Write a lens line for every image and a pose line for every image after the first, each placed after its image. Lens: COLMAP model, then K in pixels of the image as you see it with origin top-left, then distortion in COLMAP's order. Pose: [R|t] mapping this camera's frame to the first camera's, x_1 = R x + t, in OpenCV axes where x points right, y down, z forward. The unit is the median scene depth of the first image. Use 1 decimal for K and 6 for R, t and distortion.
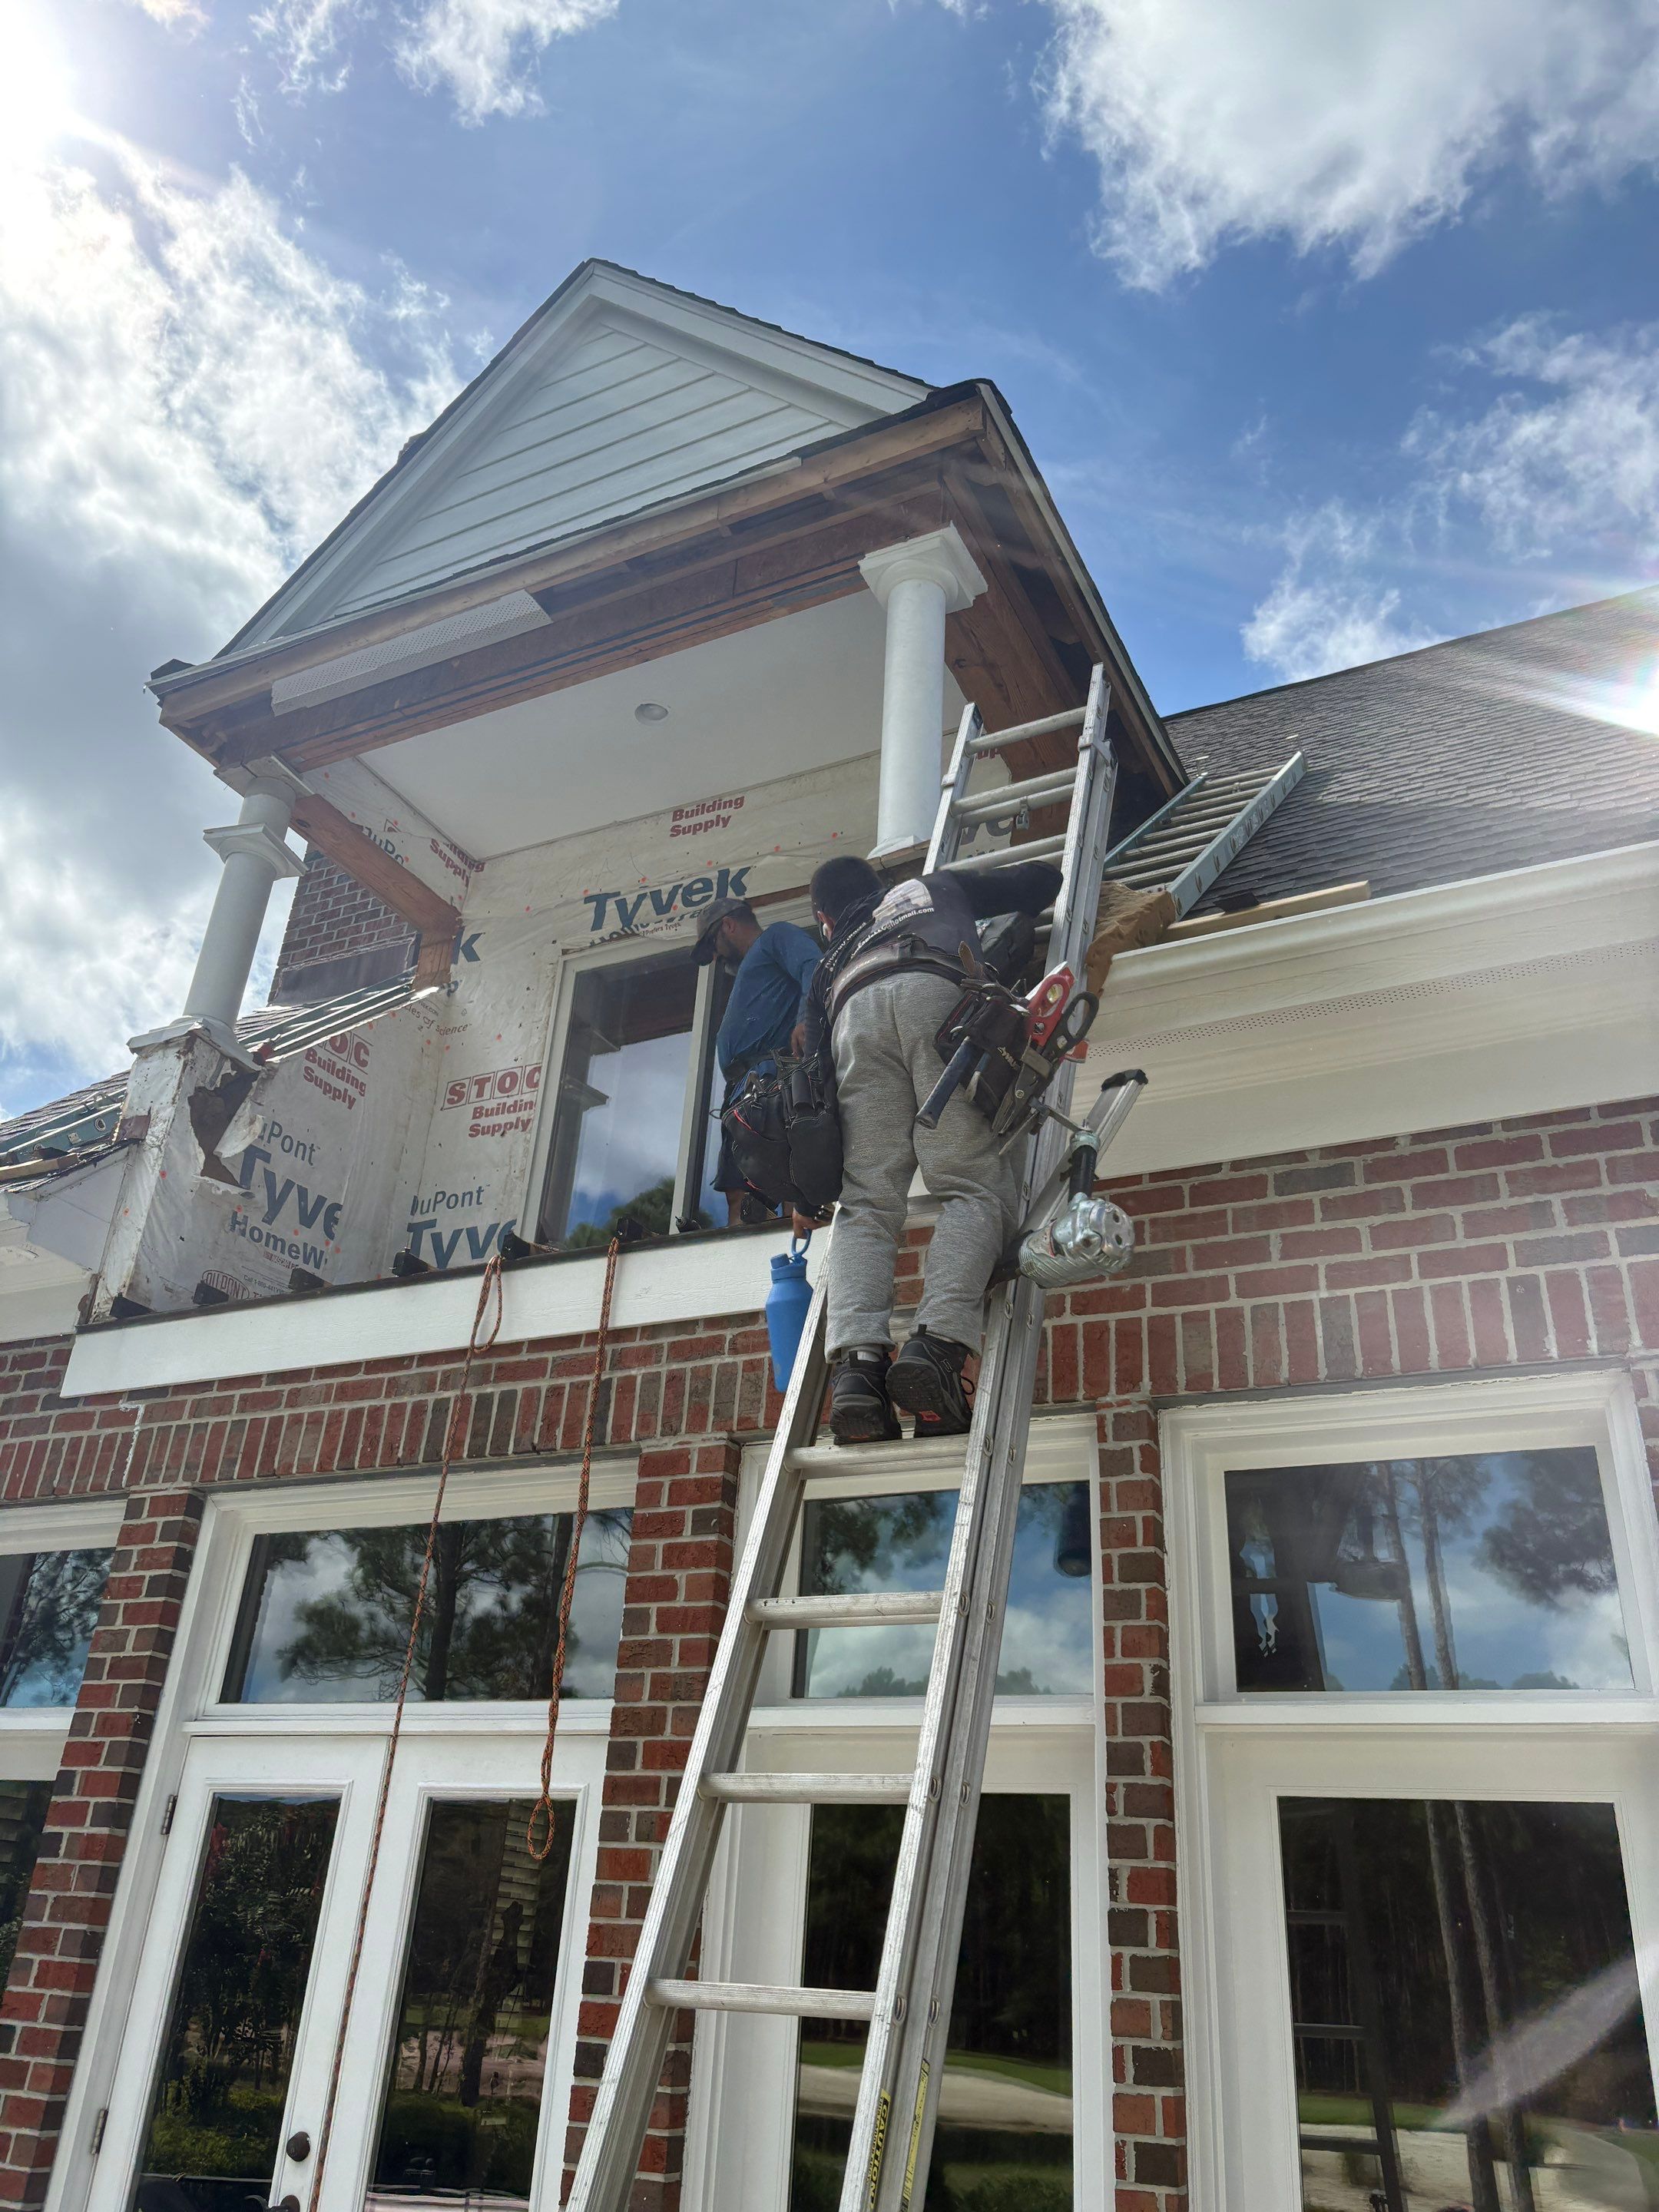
lens RADIAL K [[1717.9, 0, 833.1], [0, 1717.9, 1060.9], [0, 0, 1]] dist [0.066921, -0.289387]
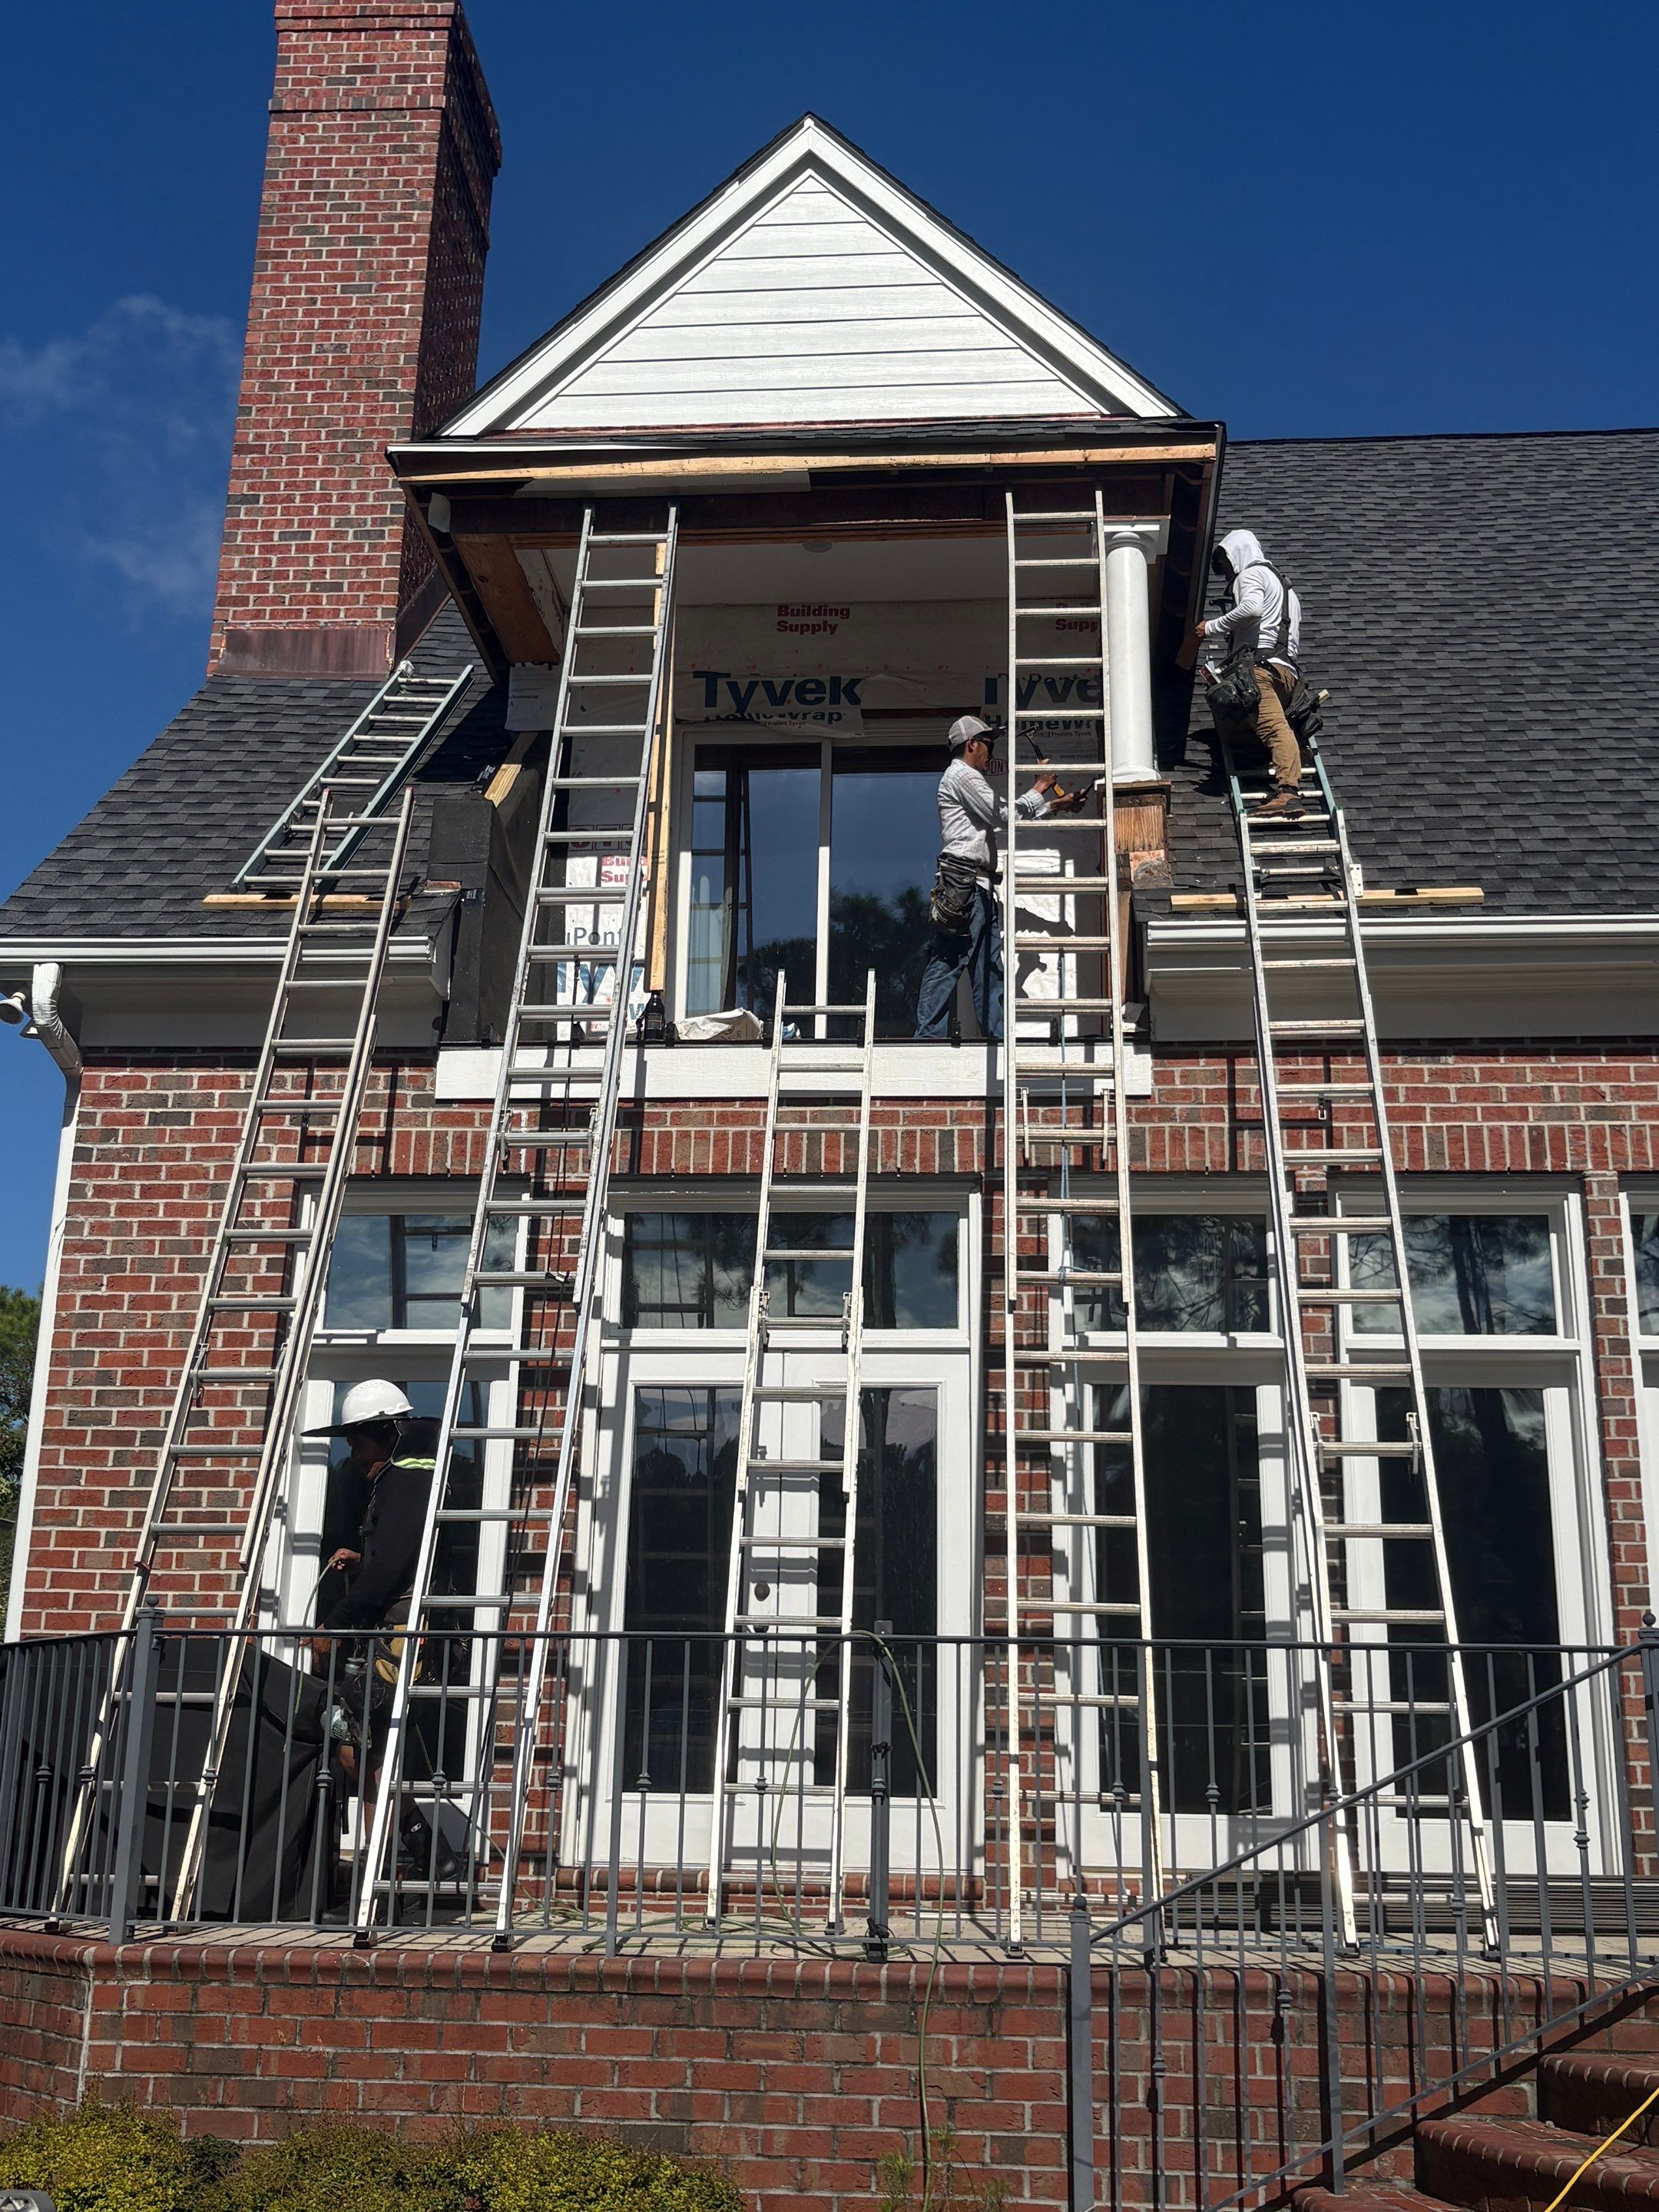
lens RADIAL K [[2393.3, 0, 829.5], [0, 2393.3, 1106.0], [0, 0, 1]] dist [0.224955, -0.908699]
pose [[0.928970, 0.064172, 0.364550, -0.931148], [-0.147827, 0.967228, 0.206440, -0.238093], [-0.339356, -0.245667, 0.908012, -0.816110]]
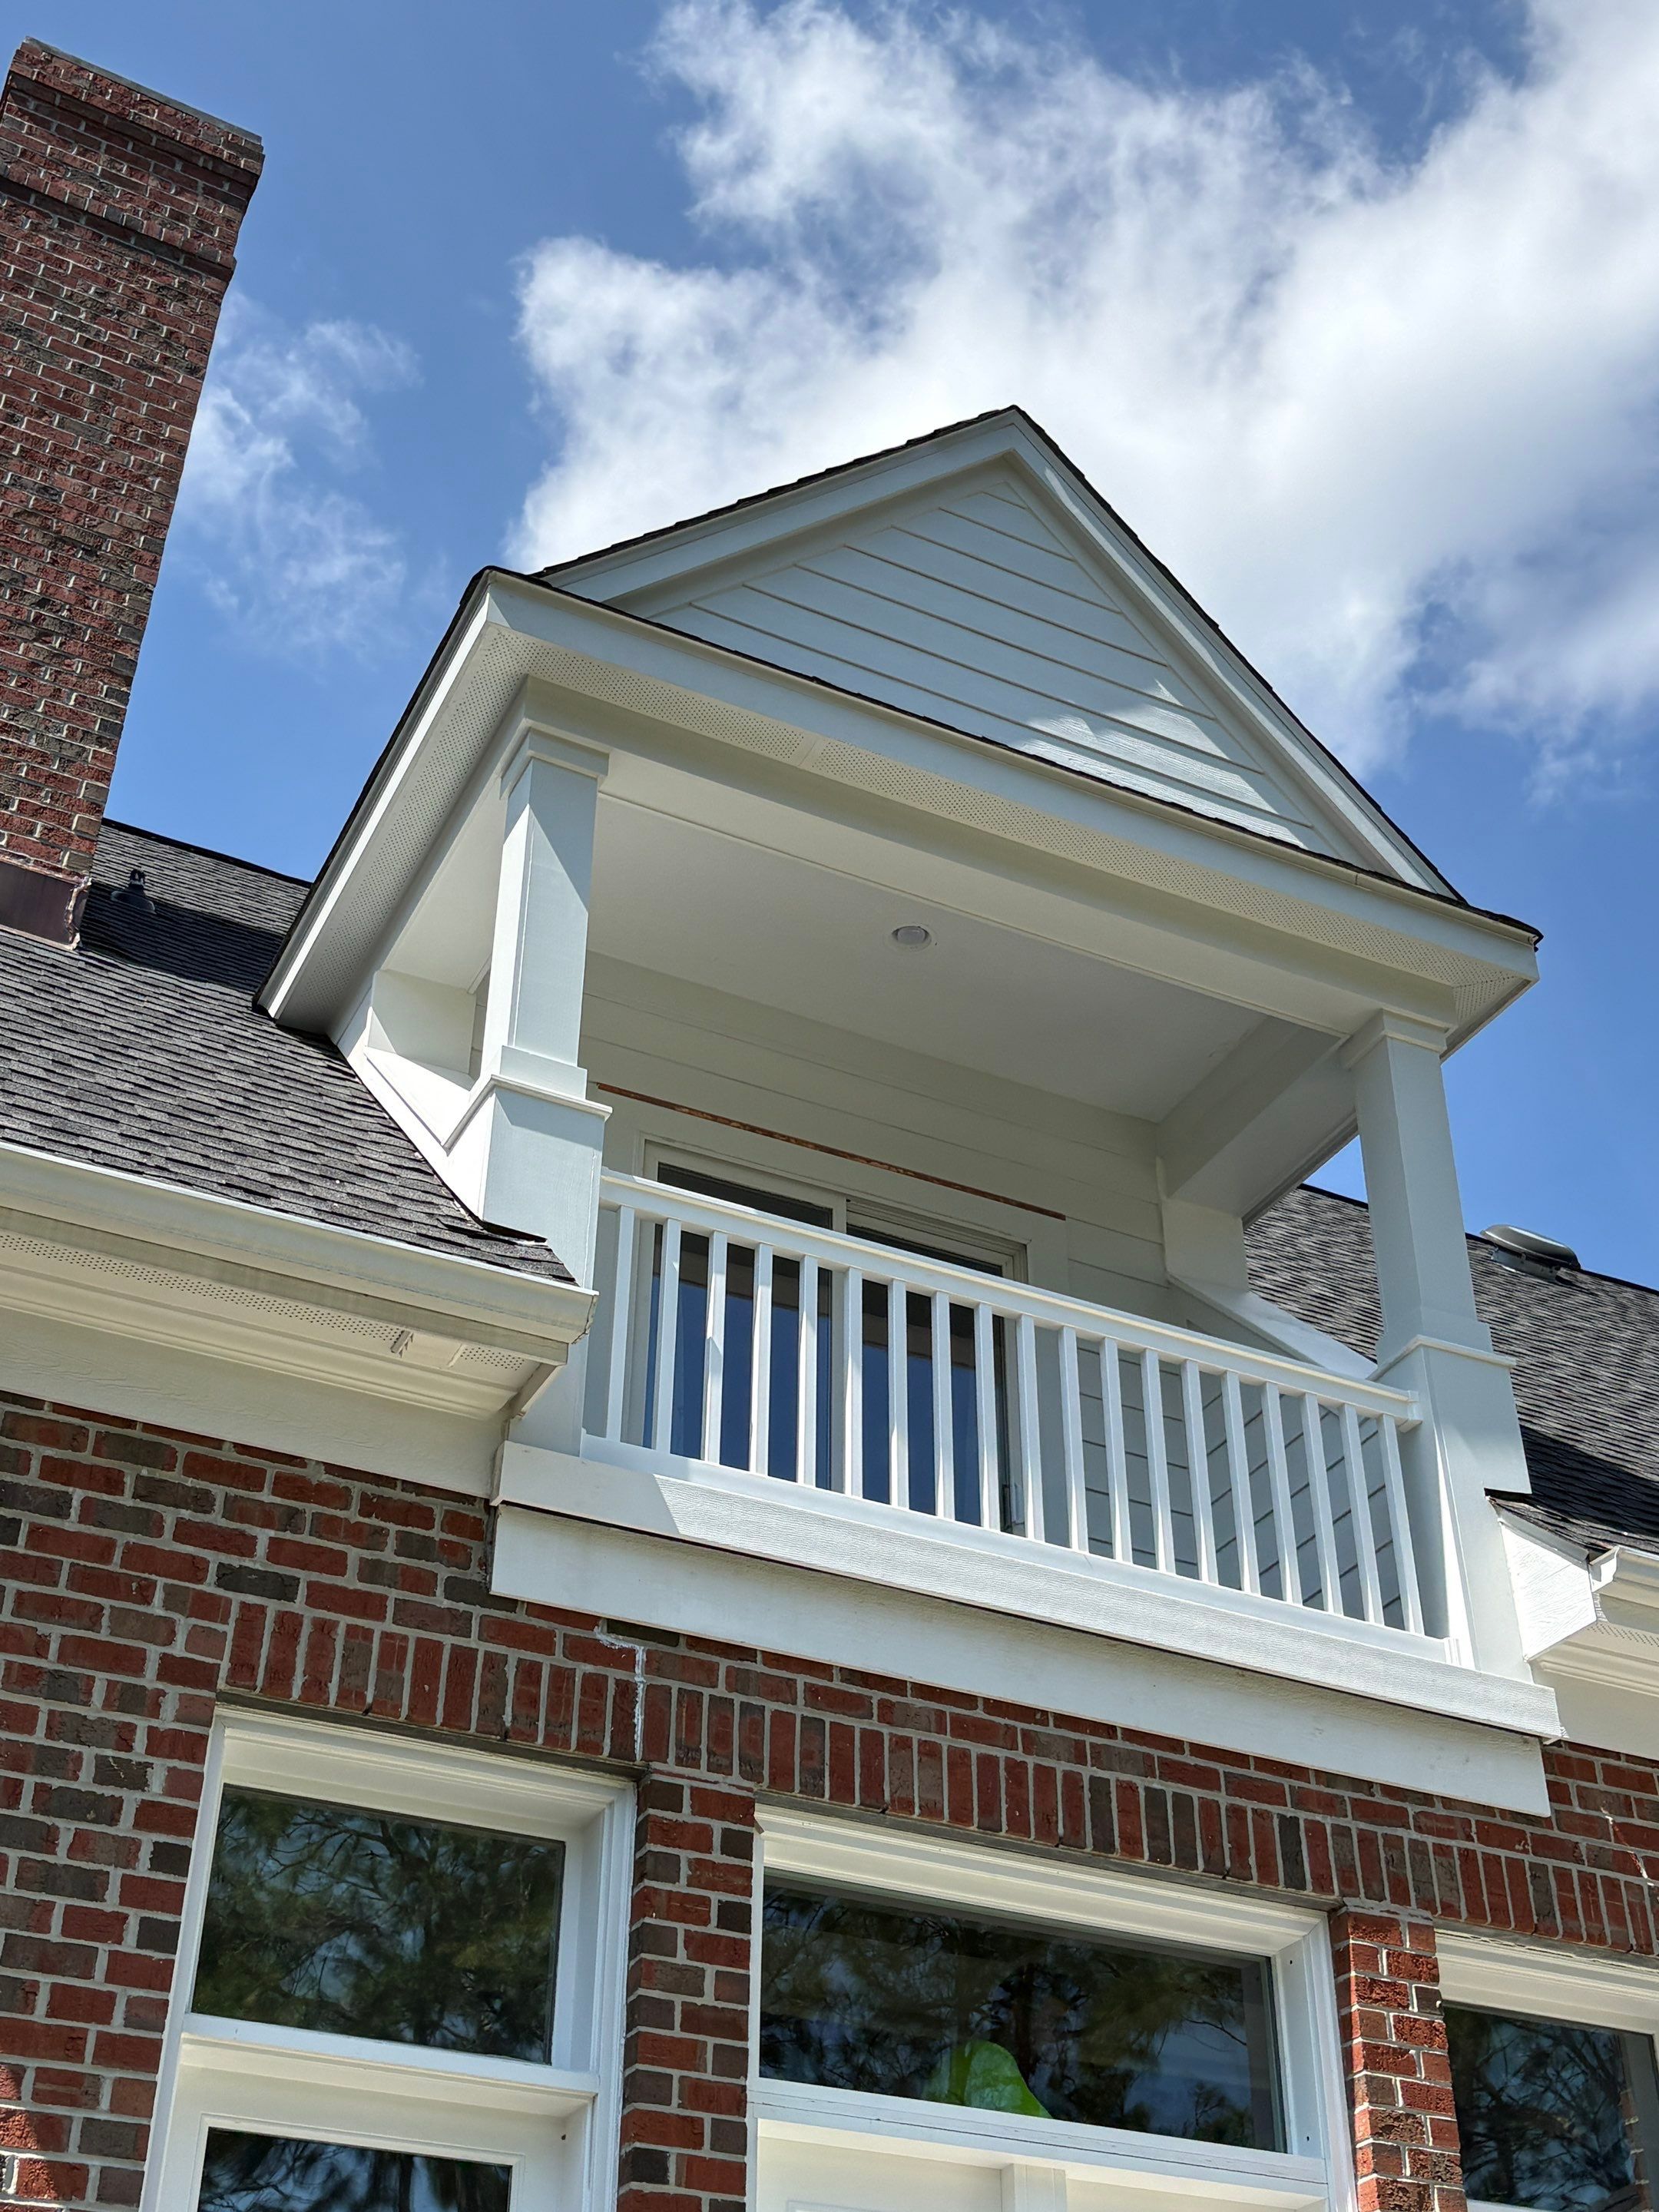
lens RADIAL K [[2651.7, 0, 827.5], [0, 2651.7, 1038.7], [0, 0, 1]] dist [0.173308, -0.572650]
pose [[0.600069, 0.433035, 0.672606, -1.334264], [-0.361141, 0.896899, -0.255245, 0.249510], [-0.713789, -0.089741, 0.694587, 0.197061]]
